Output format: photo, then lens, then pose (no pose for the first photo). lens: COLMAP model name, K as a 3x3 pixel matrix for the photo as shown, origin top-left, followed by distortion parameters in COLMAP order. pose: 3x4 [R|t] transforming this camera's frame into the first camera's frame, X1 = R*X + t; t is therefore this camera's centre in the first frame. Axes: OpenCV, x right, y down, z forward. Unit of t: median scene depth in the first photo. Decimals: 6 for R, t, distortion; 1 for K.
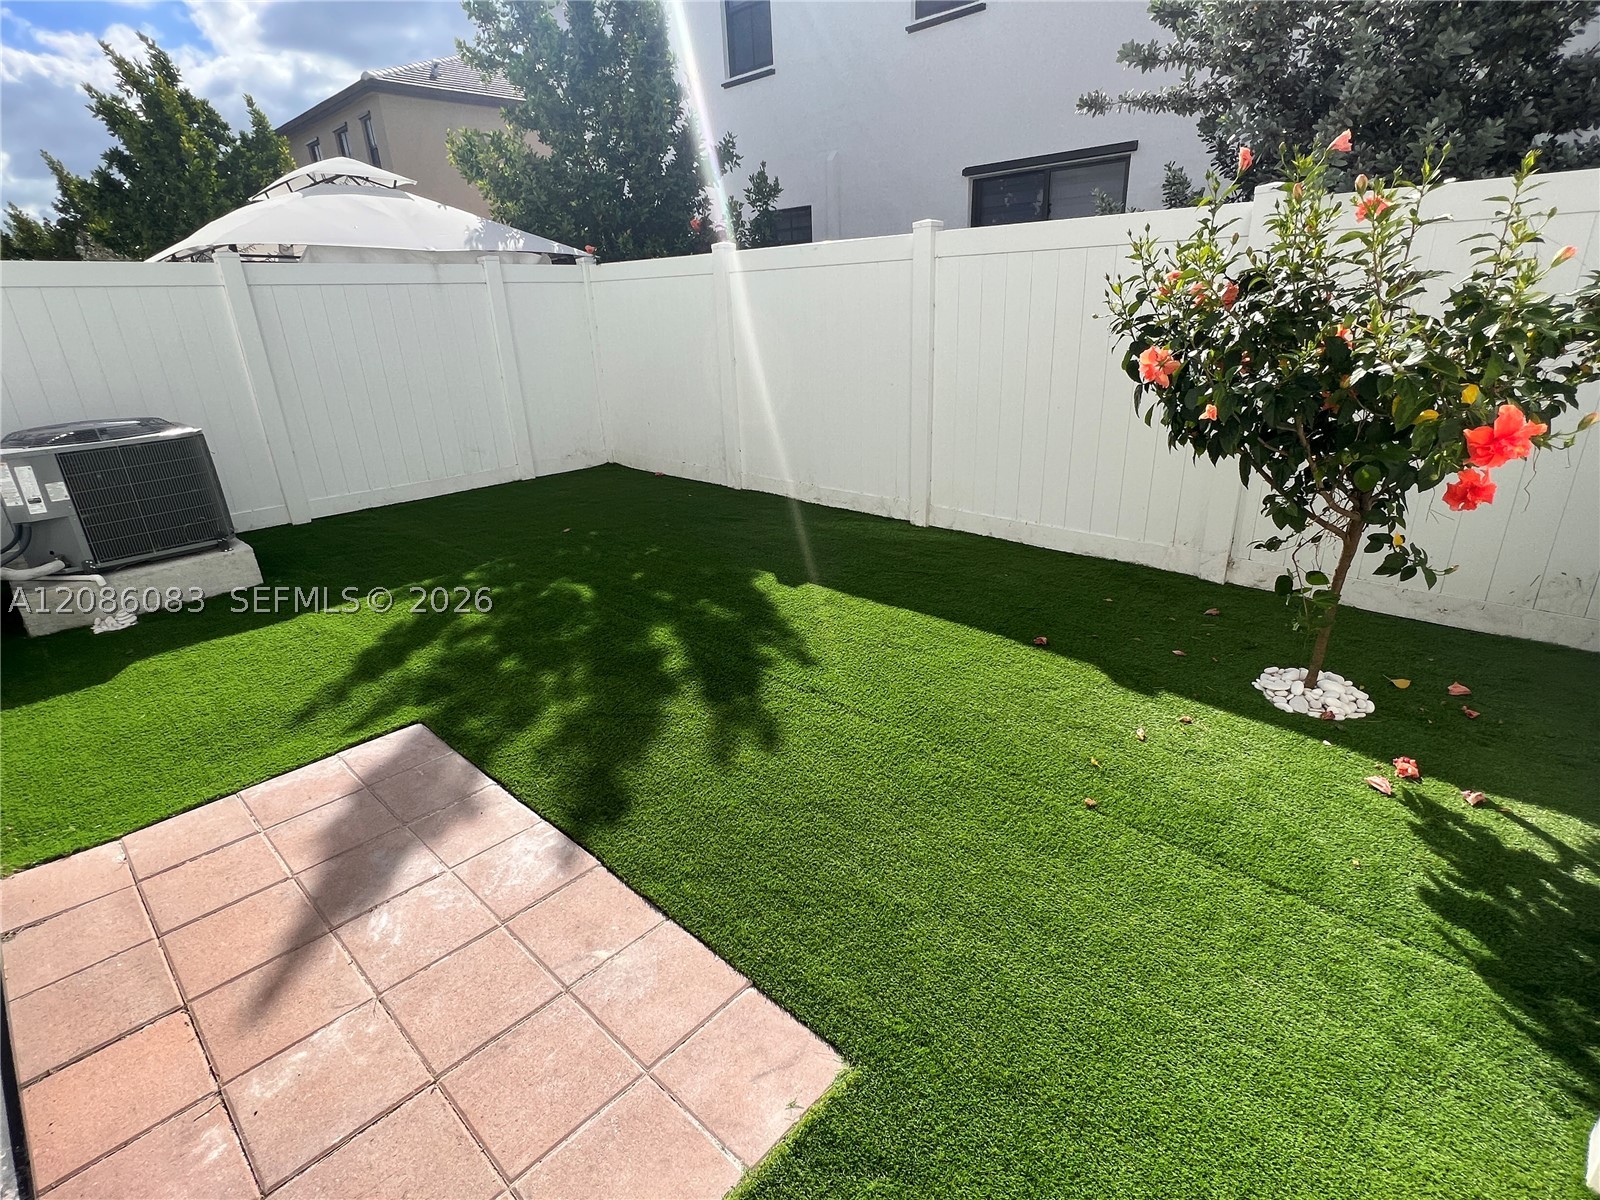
lens RADIAL K [[781.7, 0, 800.0], [0, 781.7, 600.0], [0, 0, 1]] dist [-0.000296, 0.000466]
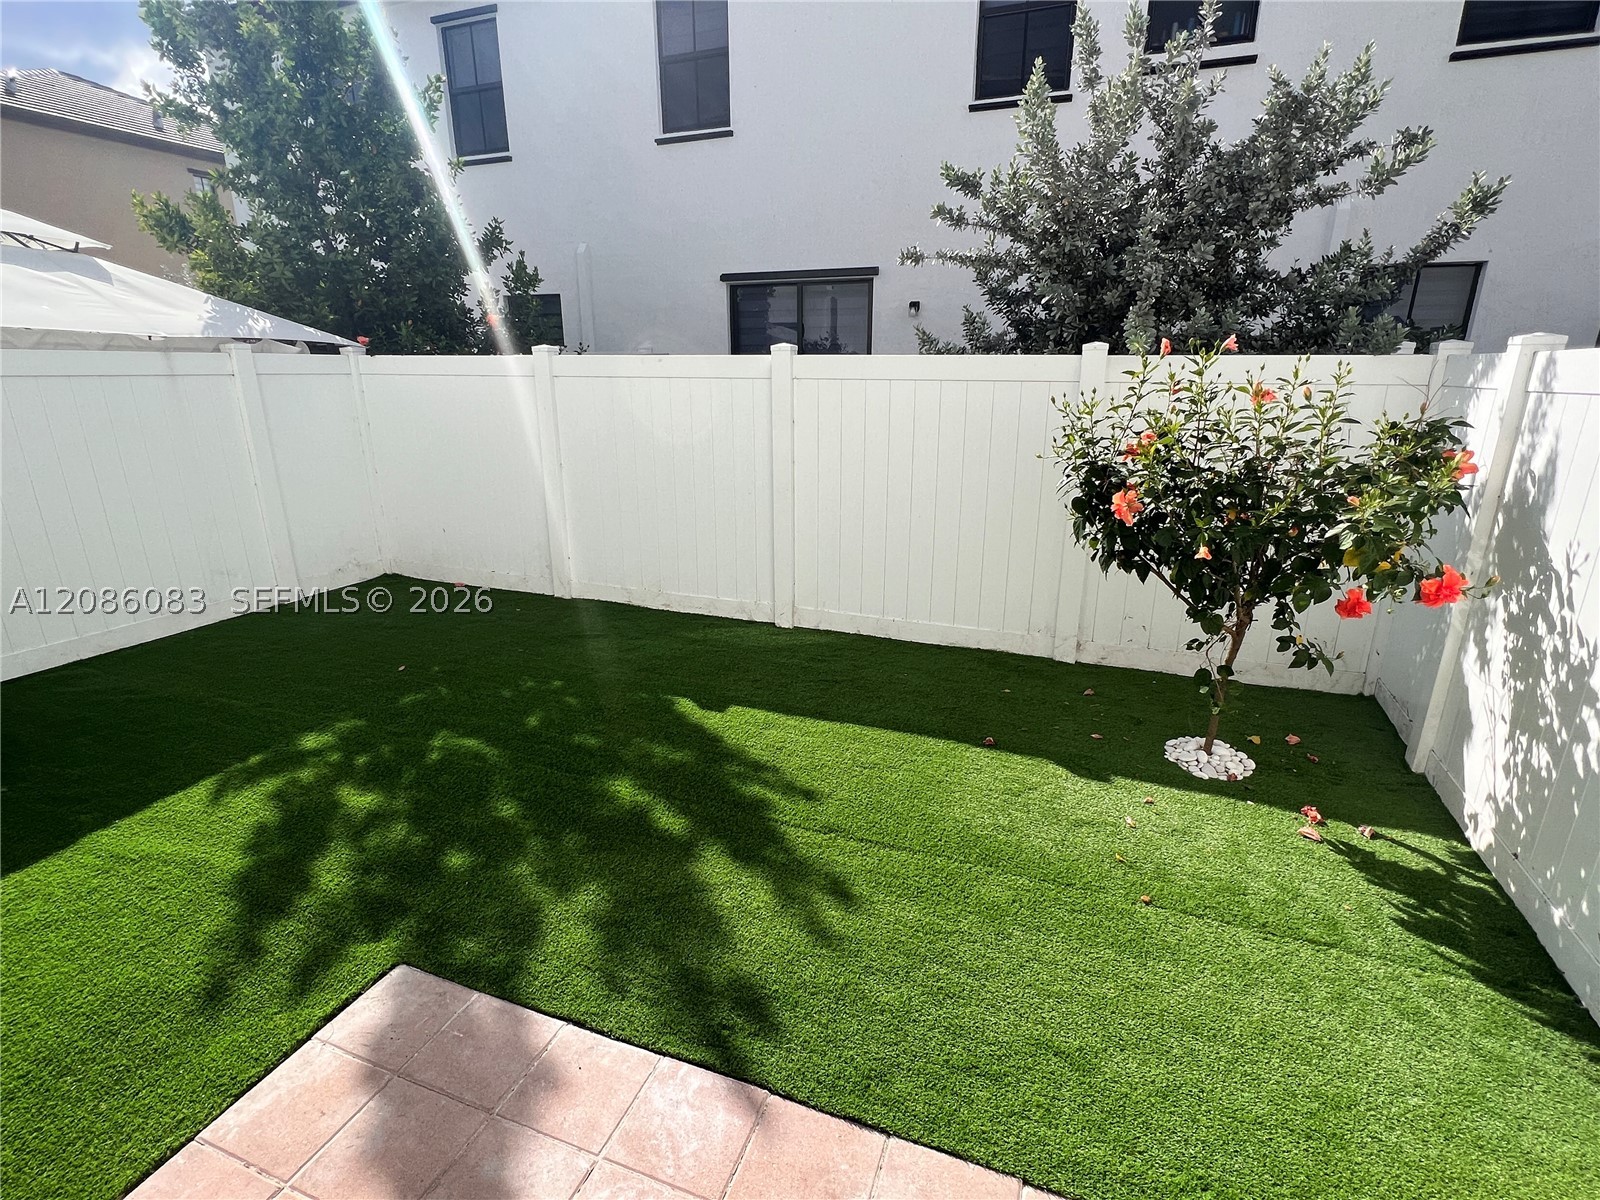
lens RADIAL K [[779.1, 0, 800.0], [0, 779.1, 600.0], [0, 0, 1]] dist [0.000570, -0.000002]
pose [[0.925672, -0.073488, 0.371122, -0.301250], [0.103826, 0.992635, -0.062411, -0.095255], [-0.363802, 0.096304, 0.926485, 0.063378]]
